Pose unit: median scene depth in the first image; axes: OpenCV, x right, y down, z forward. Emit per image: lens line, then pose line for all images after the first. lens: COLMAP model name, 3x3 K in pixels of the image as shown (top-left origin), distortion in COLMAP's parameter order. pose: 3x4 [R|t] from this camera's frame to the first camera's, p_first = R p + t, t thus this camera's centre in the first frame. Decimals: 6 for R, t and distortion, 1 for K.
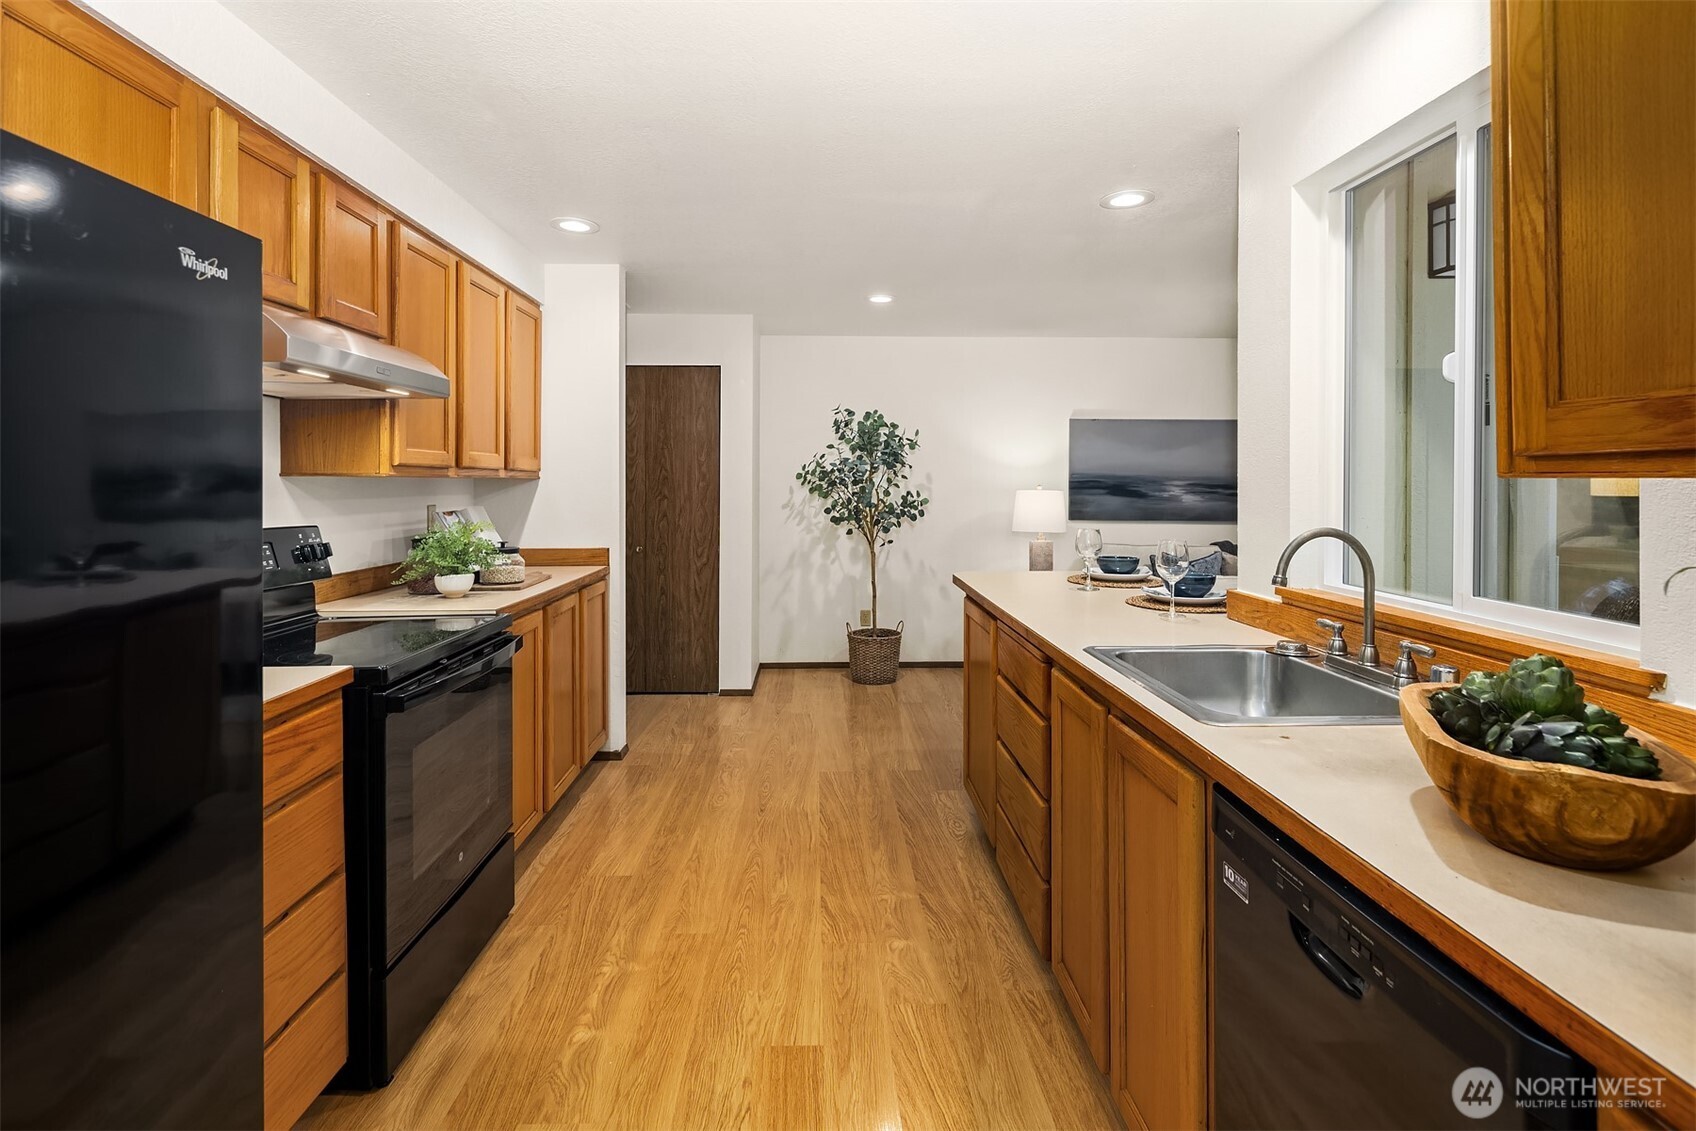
lens RADIAL K [[836.8, 0, 895.1], [0, 836.8, 467.4], [0, 0, 1]] dist [0.011243, -0.003552]
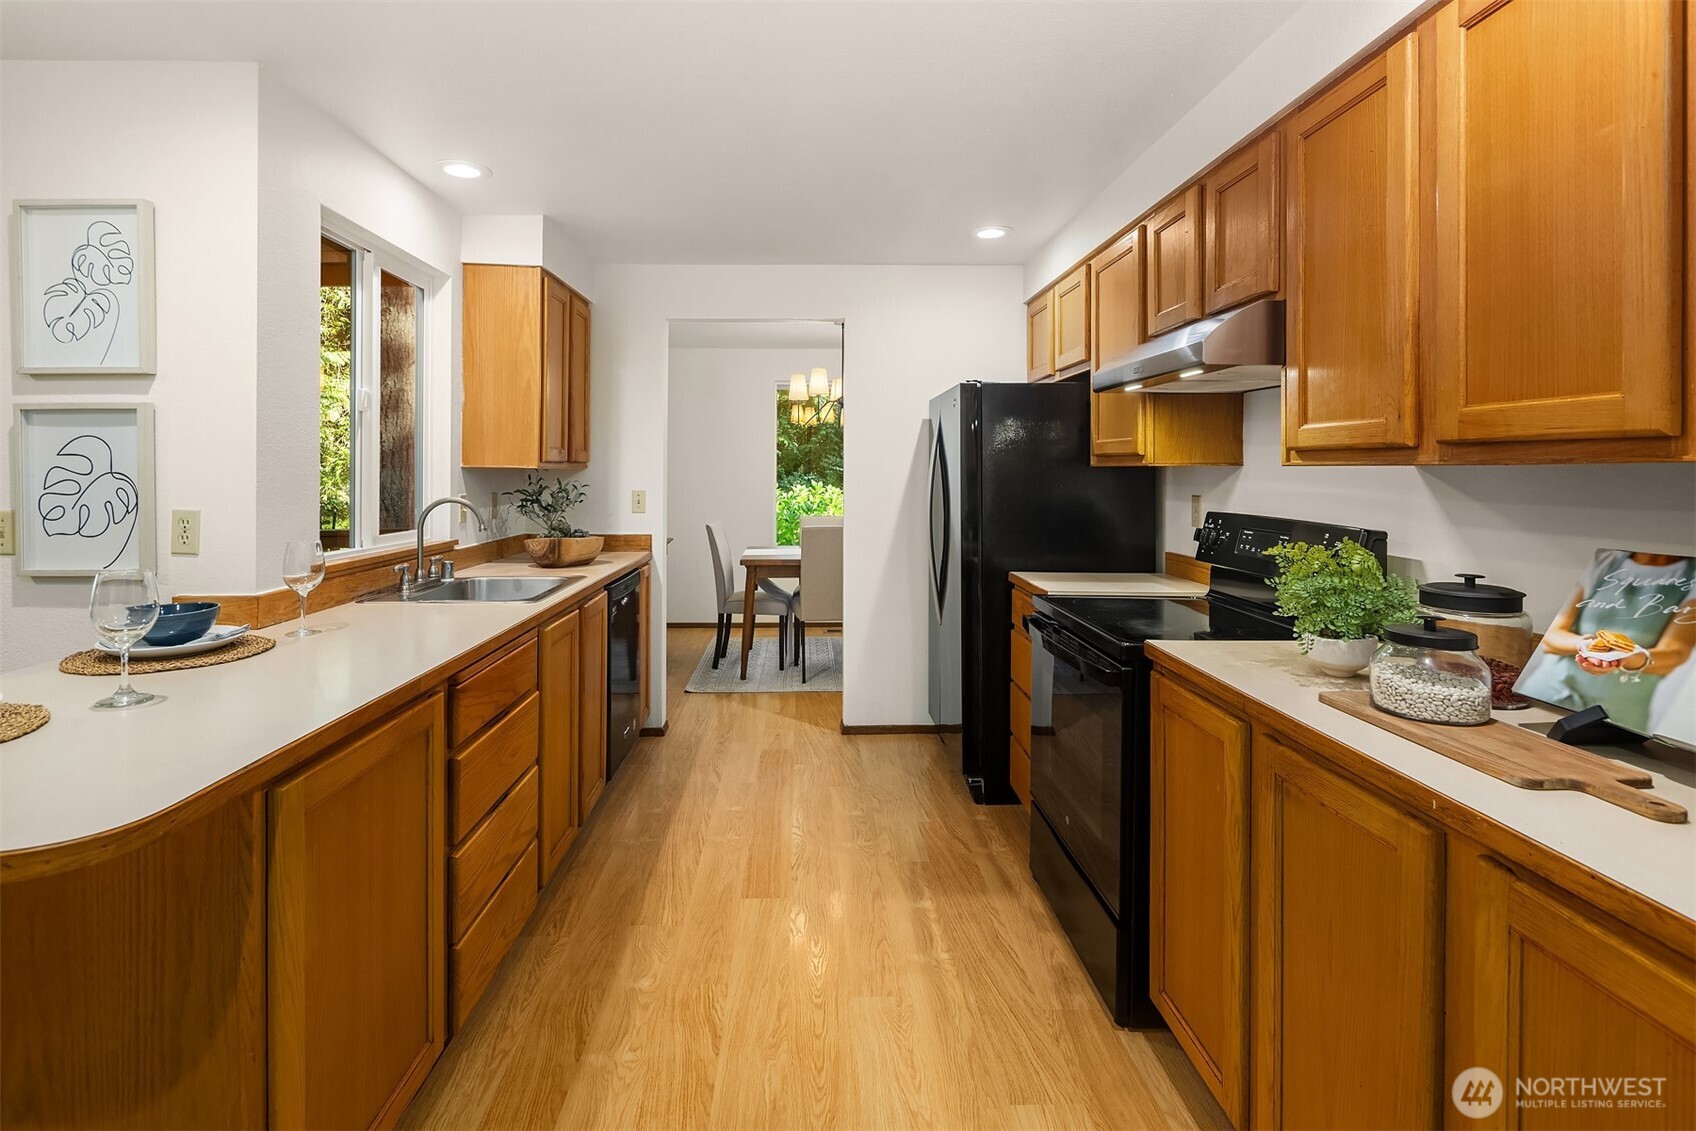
lens RADIAL K [[836.8, 0, 803.0], [0, 836.8, 478.5], [0, 0, 1]] dist [0.011243, -0.003552]
pose [[-0.995668, -0.000183, 0.092976, -0.241461], [-0.000855, 0.999974, -0.007189, 0.028366], [-0.092972, -0.007238, -0.995642, 1.823662]]
